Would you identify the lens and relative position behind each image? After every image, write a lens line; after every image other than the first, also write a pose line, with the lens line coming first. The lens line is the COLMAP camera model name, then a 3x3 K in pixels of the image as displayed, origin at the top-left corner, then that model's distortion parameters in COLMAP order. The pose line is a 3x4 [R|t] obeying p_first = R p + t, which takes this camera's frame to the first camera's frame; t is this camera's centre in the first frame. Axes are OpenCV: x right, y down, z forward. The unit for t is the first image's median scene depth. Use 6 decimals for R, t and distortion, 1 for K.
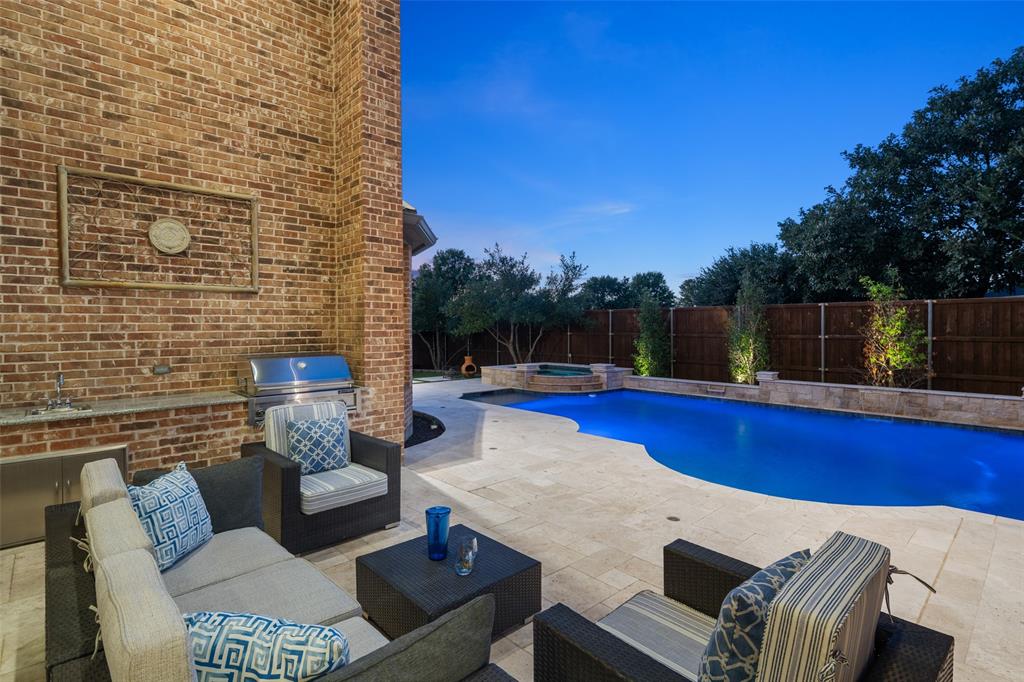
lens RADIAL K [[494.1, 0, 506.6], [0, 494.1, 316.9], [0, 0, 1]] dist [0.010660, -0.000285]
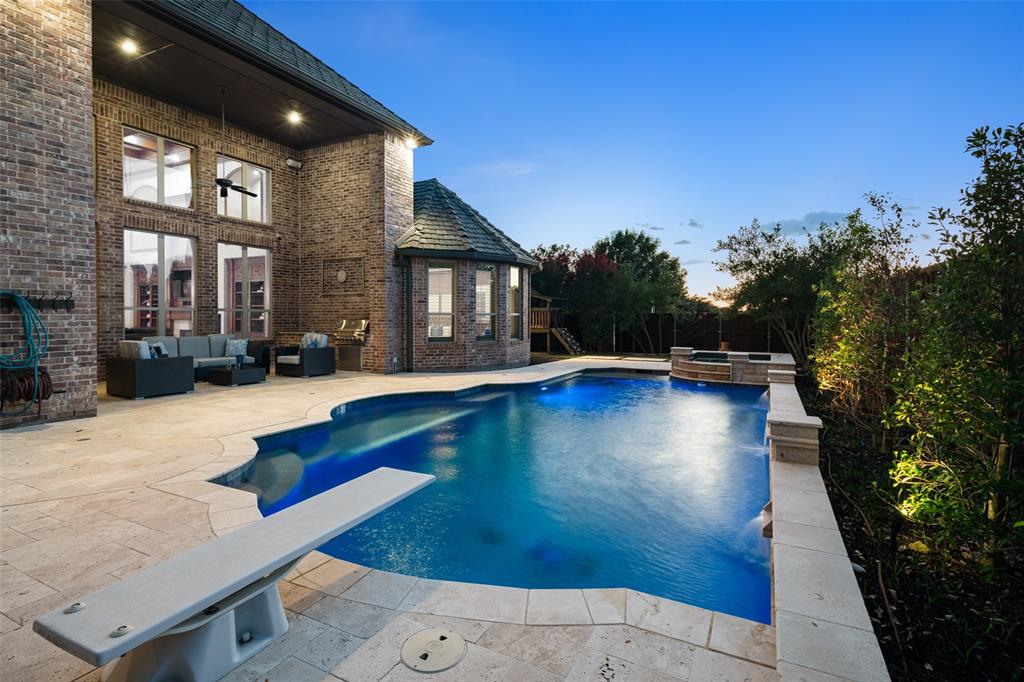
lens RADIAL K [[494.1, 0, 506.6], [0, 494.1, 316.9], [0, 0, 1]] dist [0.010660, -0.000285]
pose [[0.345060, 0.000954, -0.938580, 2.160416], [0.009779, 0.999942, 0.004612, 0.063091], [0.938530, -0.010769, 0.345030, 0.845912]]
